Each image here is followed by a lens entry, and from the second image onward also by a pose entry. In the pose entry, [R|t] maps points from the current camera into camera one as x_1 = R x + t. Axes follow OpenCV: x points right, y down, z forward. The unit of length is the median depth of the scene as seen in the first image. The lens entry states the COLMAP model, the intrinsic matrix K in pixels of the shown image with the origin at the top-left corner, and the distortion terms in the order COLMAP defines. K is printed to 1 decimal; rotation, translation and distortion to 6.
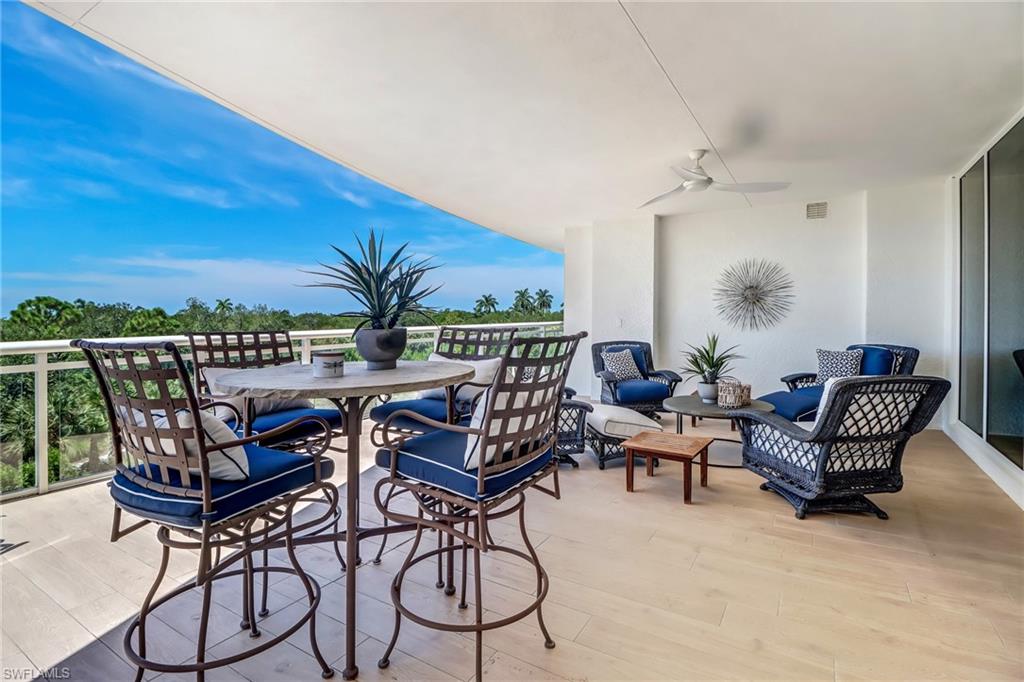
lens RADIAL K [[491.6, 0, 508.6], [0, 491.6, 317.9], [0, 0, 1]] dist [-0.000034, -0.009113]
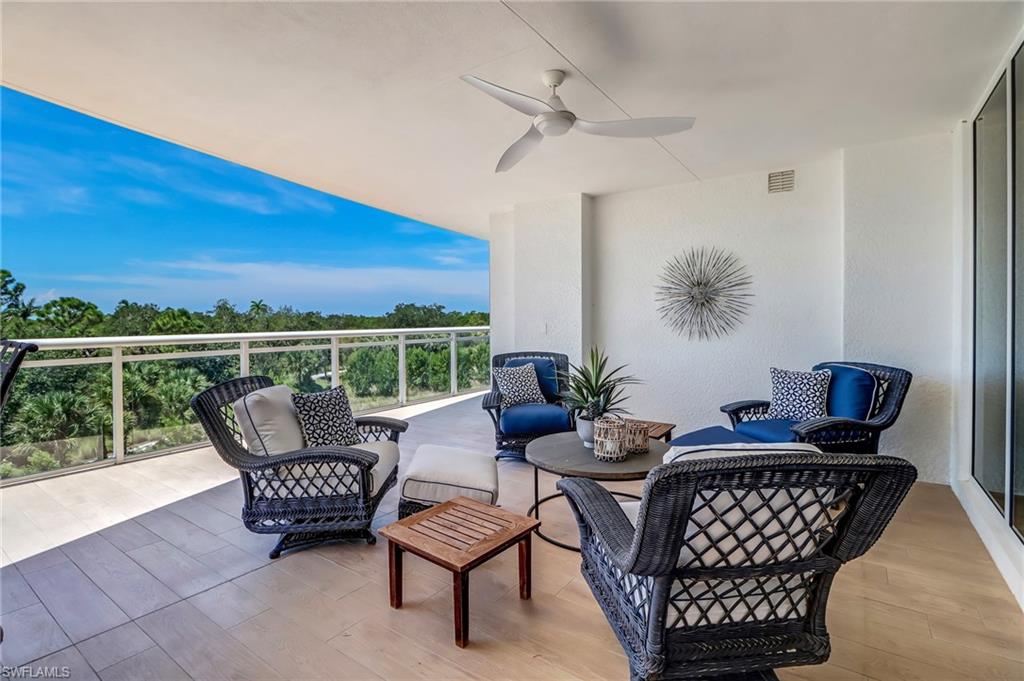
lens RADIAL K [[480.5, 0, 512.6], [0, 480.5, 316.7], [0, 0, 1]] dist [0.004591, -0.010260]
pose [[0.998777, 0.005265, -0.049169, 0.250877], [-0.005614, 0.999960, -0.006972, -0.003685], [0.049130, 0.007239, 0.998766, 0.241462]]
